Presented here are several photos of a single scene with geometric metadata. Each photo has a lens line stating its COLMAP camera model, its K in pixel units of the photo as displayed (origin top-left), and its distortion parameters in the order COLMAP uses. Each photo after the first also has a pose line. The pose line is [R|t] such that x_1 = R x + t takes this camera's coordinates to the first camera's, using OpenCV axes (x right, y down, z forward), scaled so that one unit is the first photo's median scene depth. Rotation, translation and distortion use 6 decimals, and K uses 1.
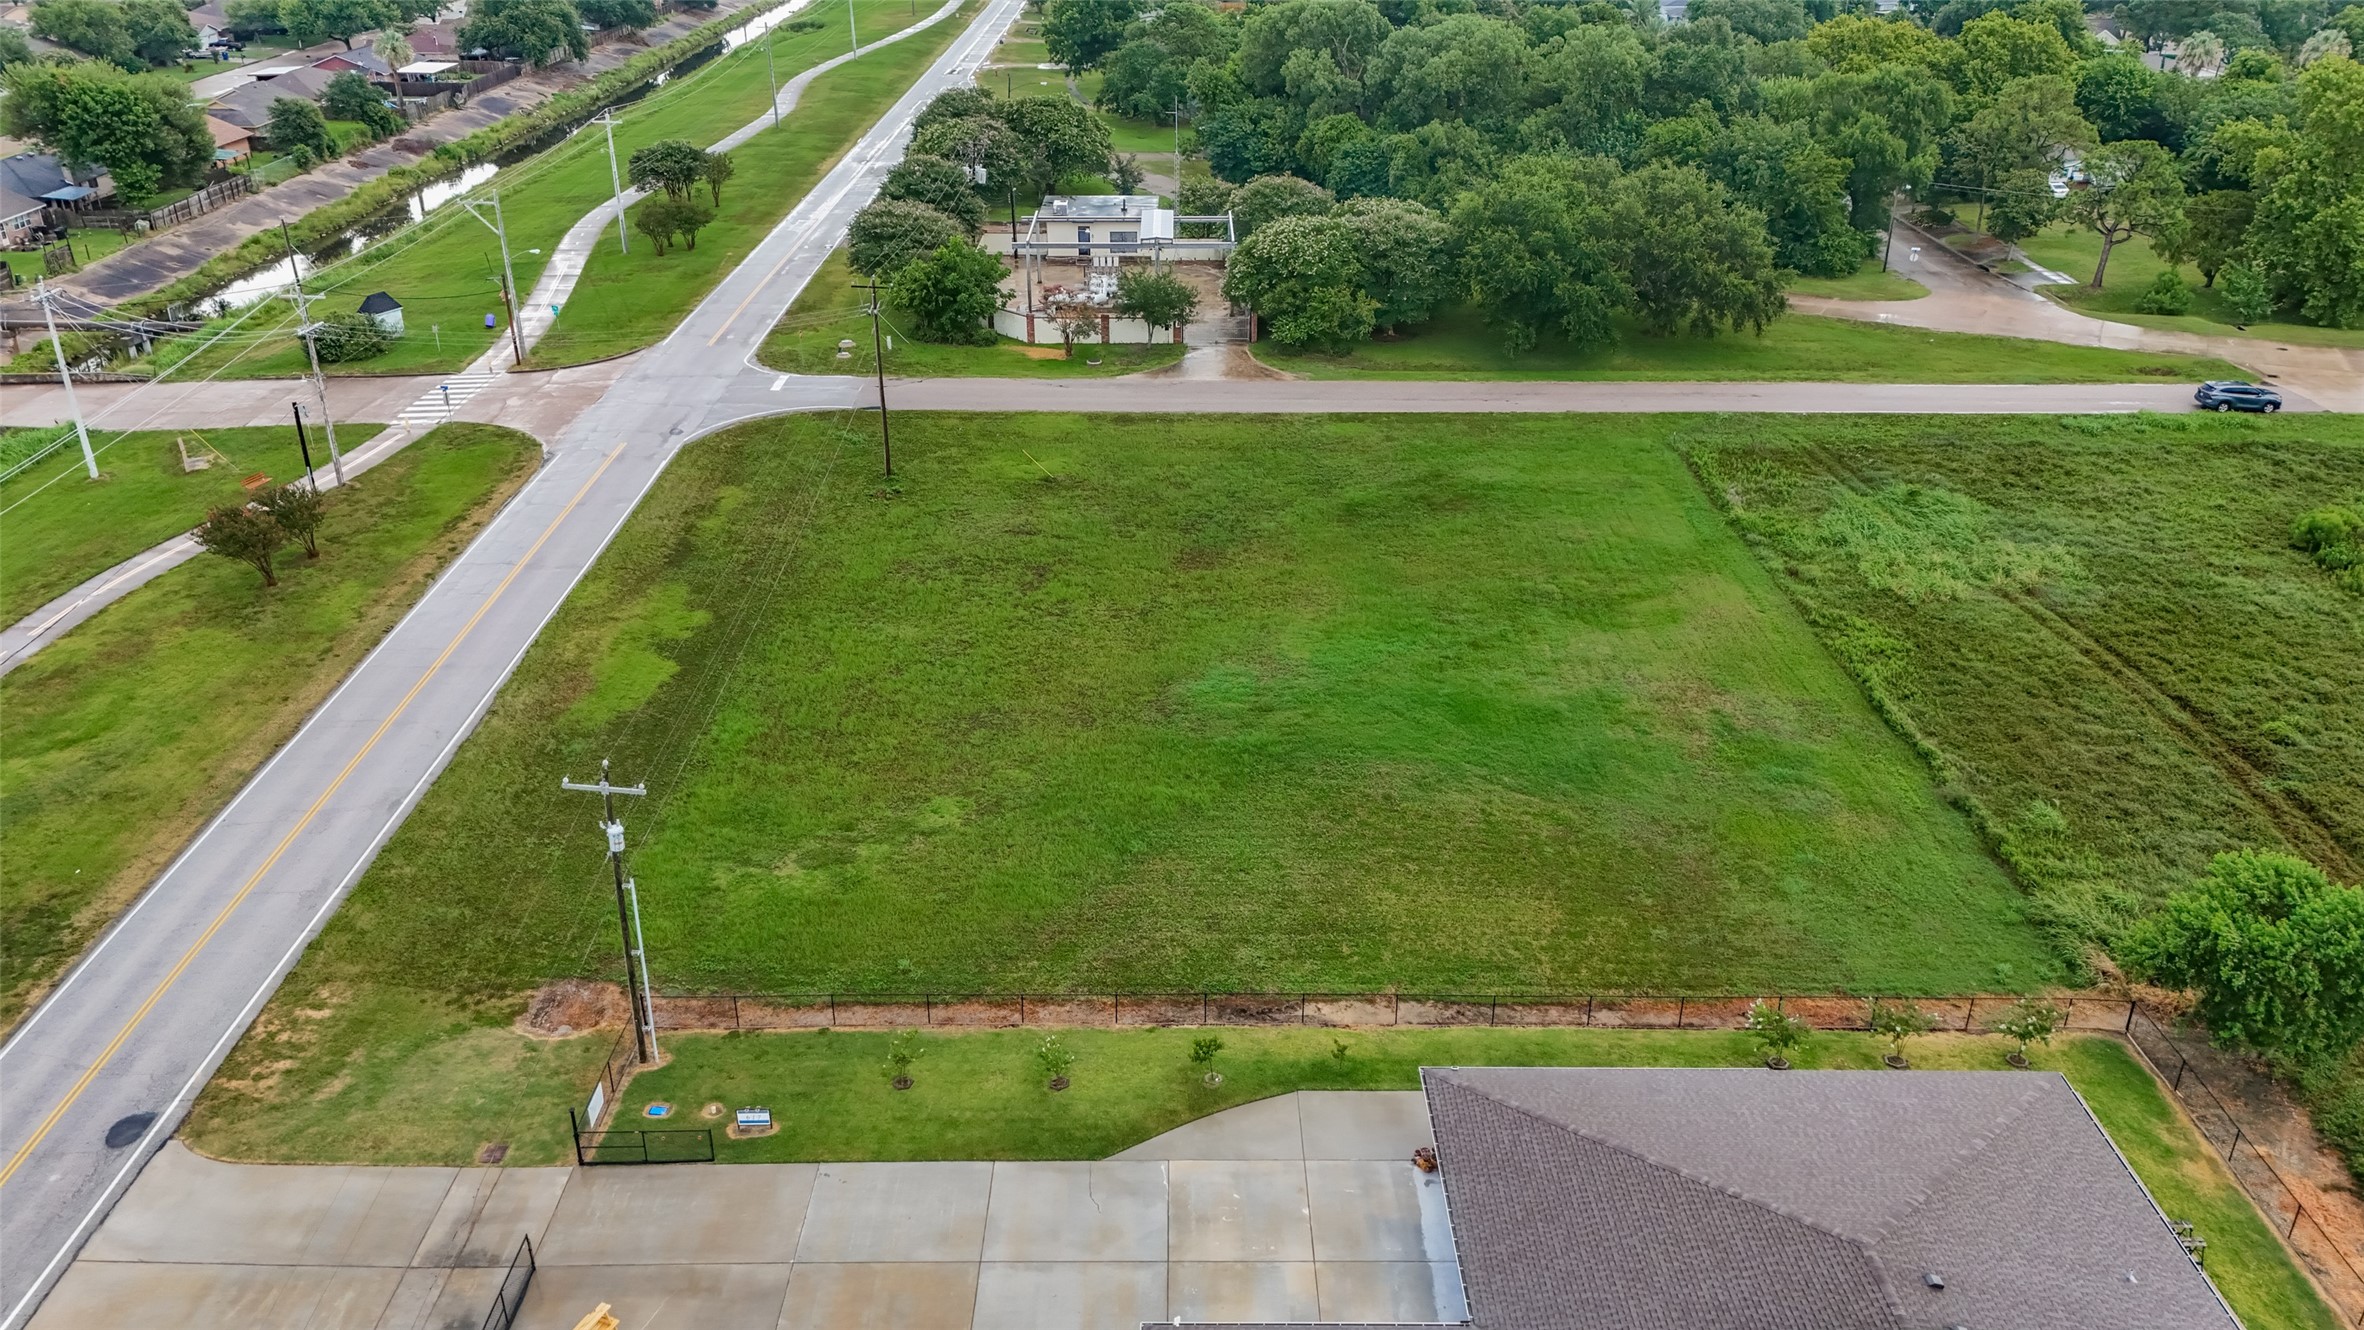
lens RADIAL K [[1733.0, 0, 1177.6], [0, 1733.0, 668.7], [0, 0, 1]] dist [0.092712, -0.101064]
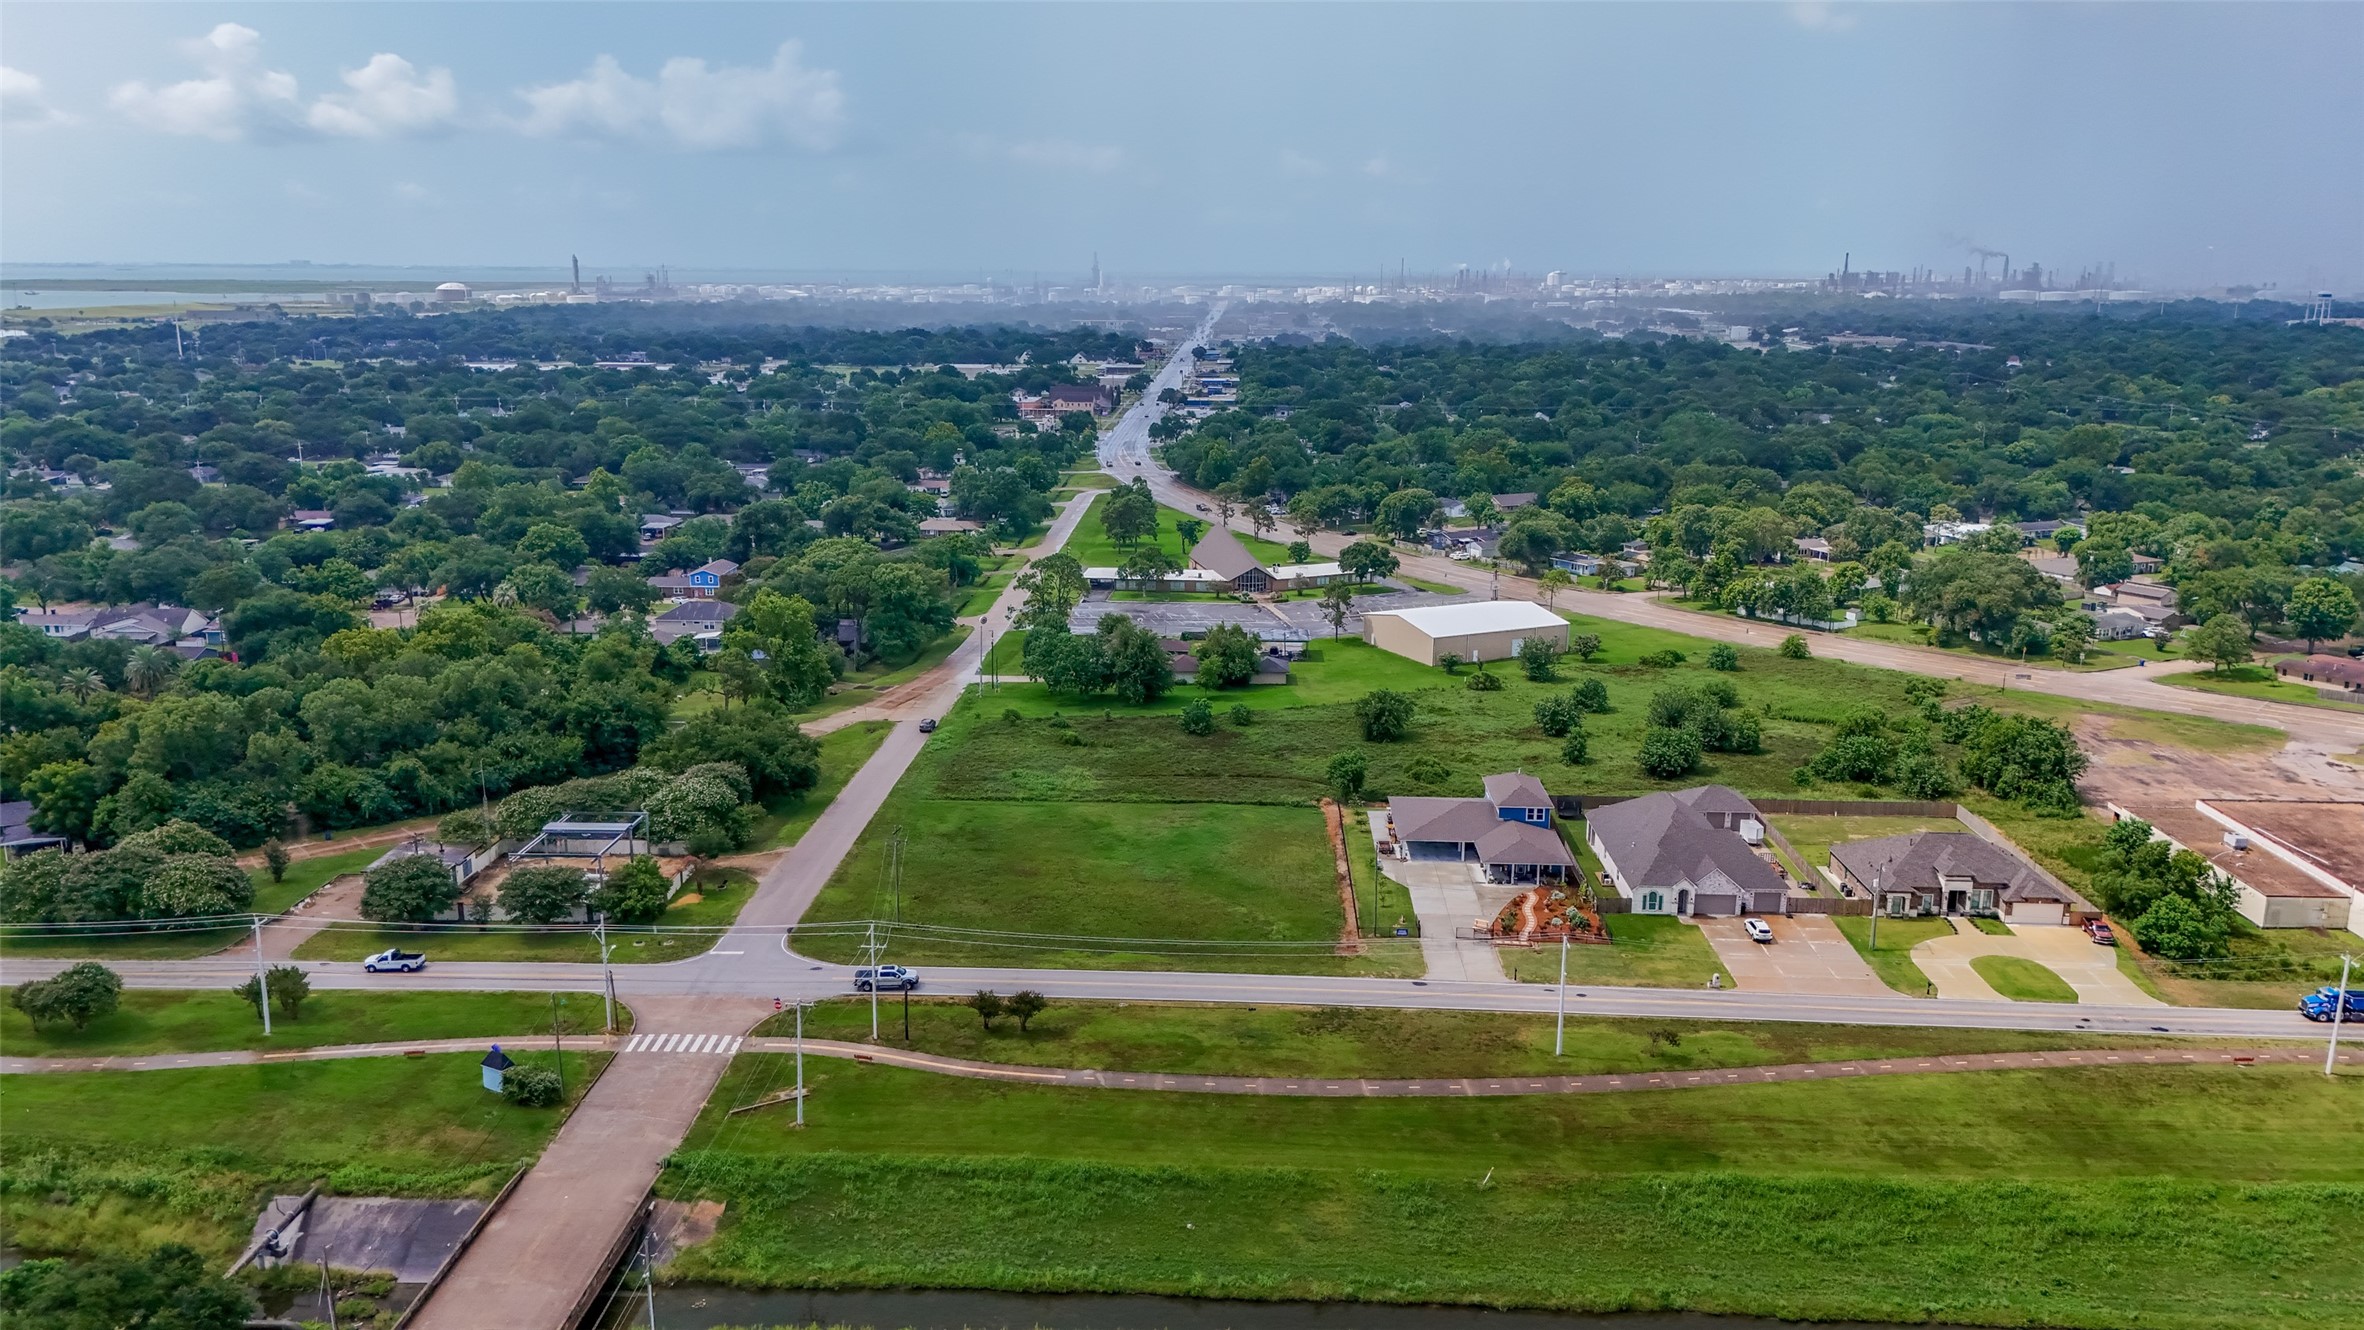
lens RADIAL K [[1733.0, 0, 1177.6], [0, 1733.0, 668.7], [0, 0, 1]] dist [0.092712, -0.101064]
pose [[0.042274, -0.224238, 0.973617, -2.194730], [0.440975, 0.878621, 0.183212, -0.646594], [-0.896523, 0.421596, 0.136026, 0.401383]]
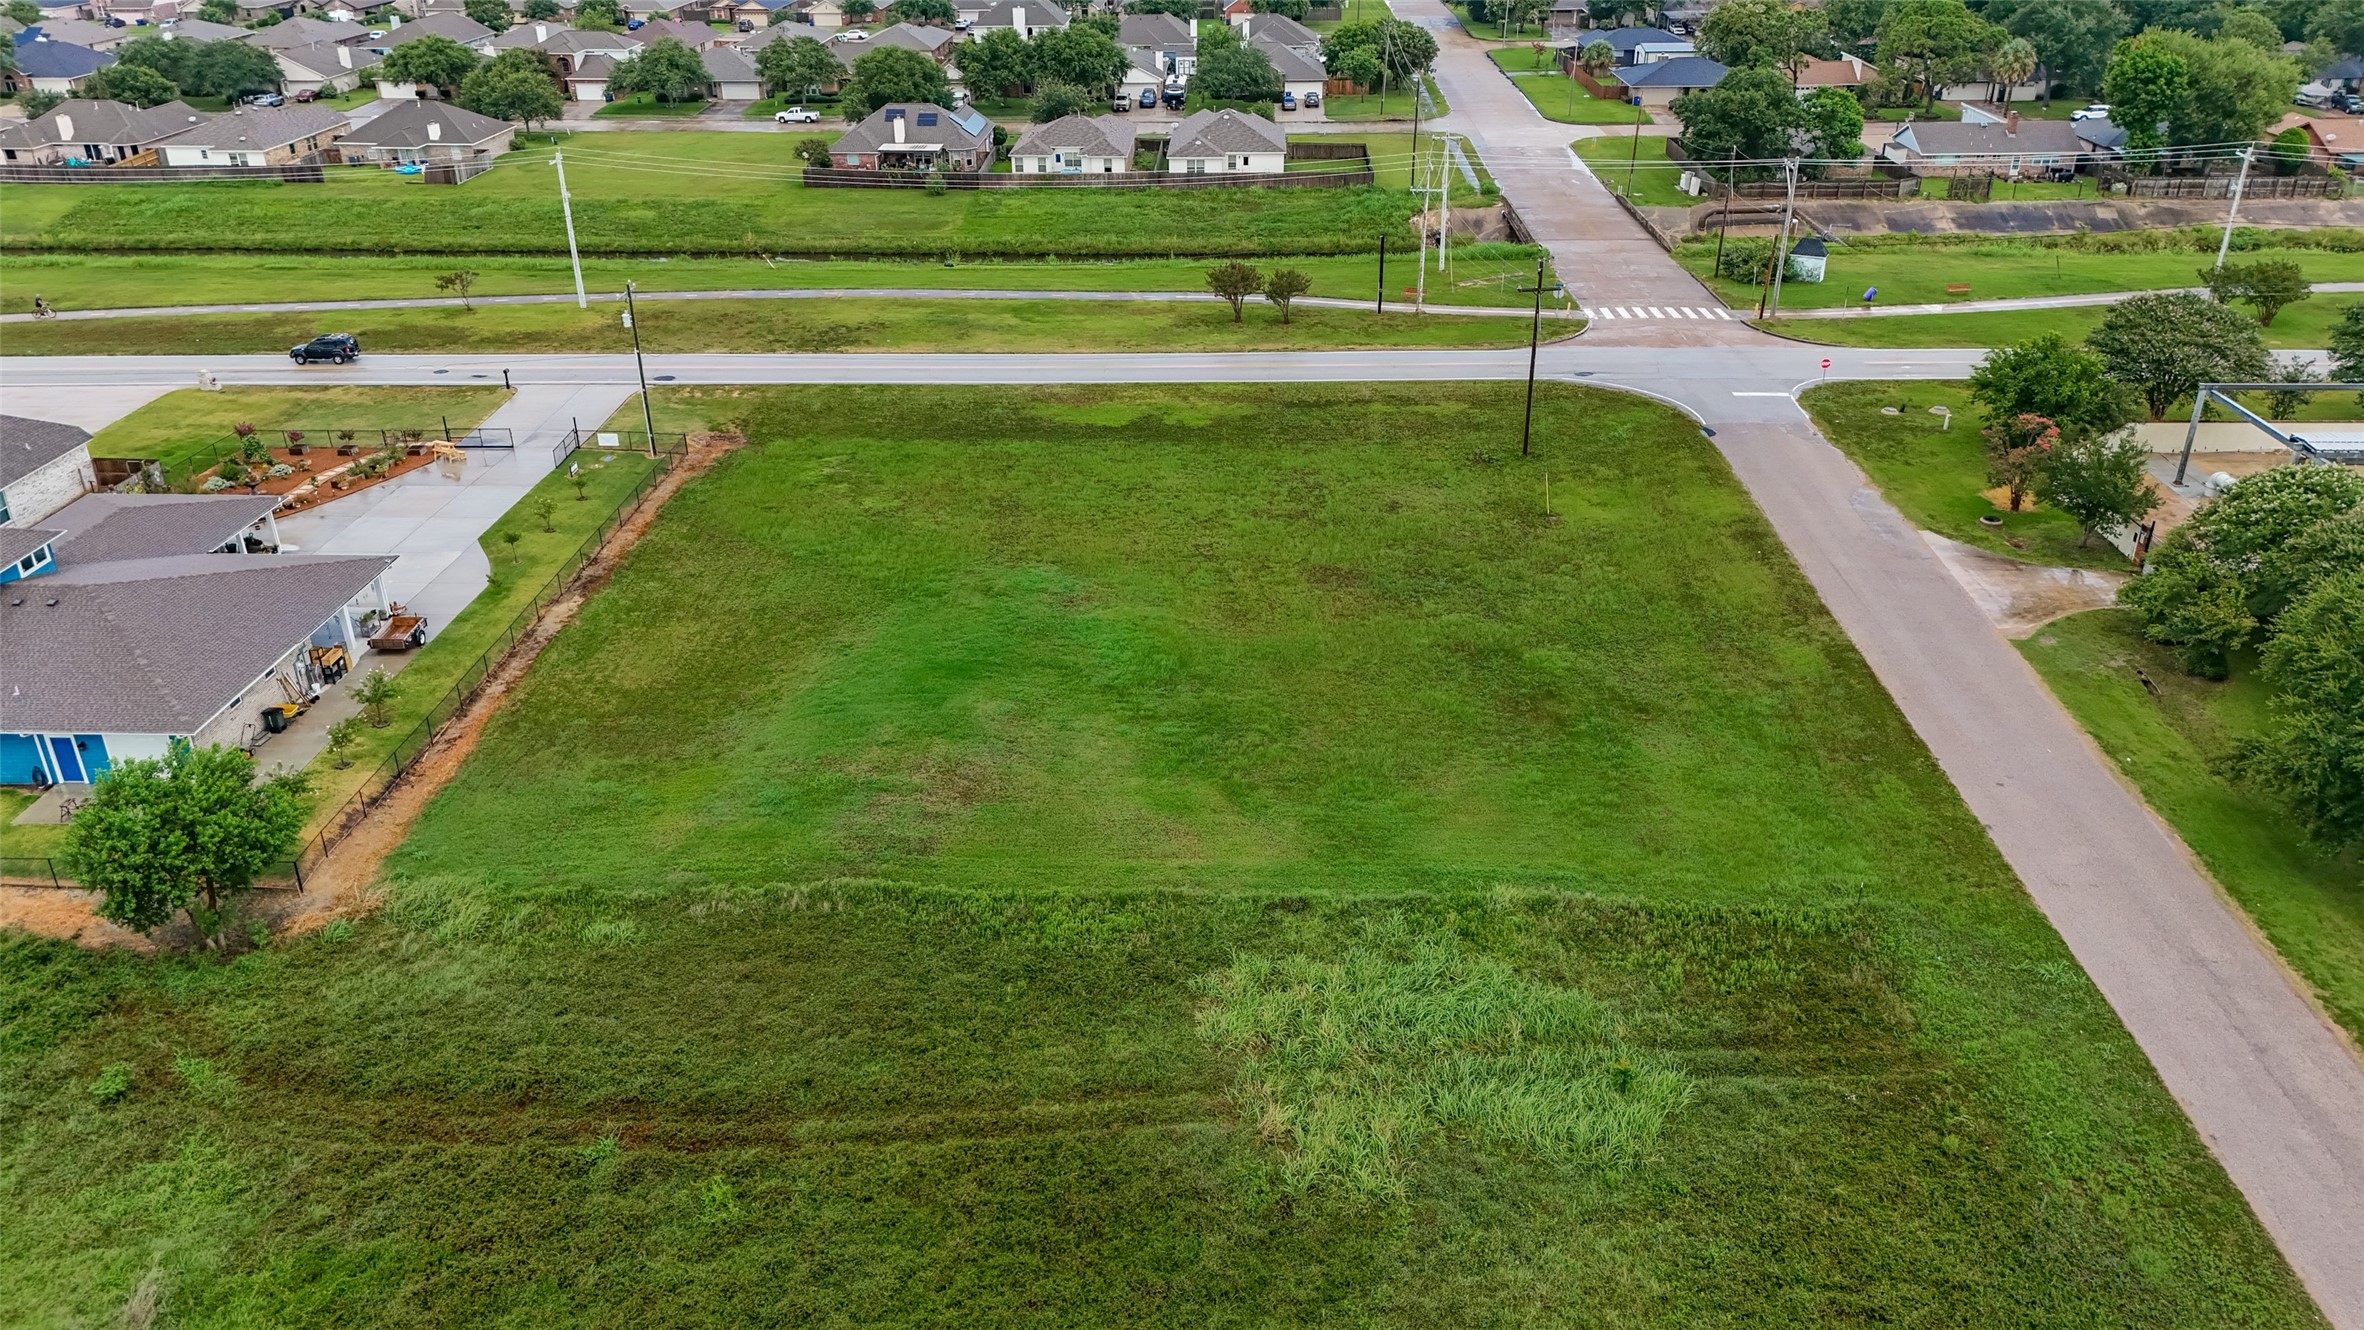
lens RADIAL K [[1733.0, 0, 1177.6], [0, 1733.0, 668.7], [0, 0, 1]] dist [0.092712, -0.101064]
pose [[-0.041207, 0.447213, -0.893478, 0.924800], [-0.434175, 0.797380, 0.419138, -0.398702], [0.899885, 0.405197, 0.161311, 0.798528]]
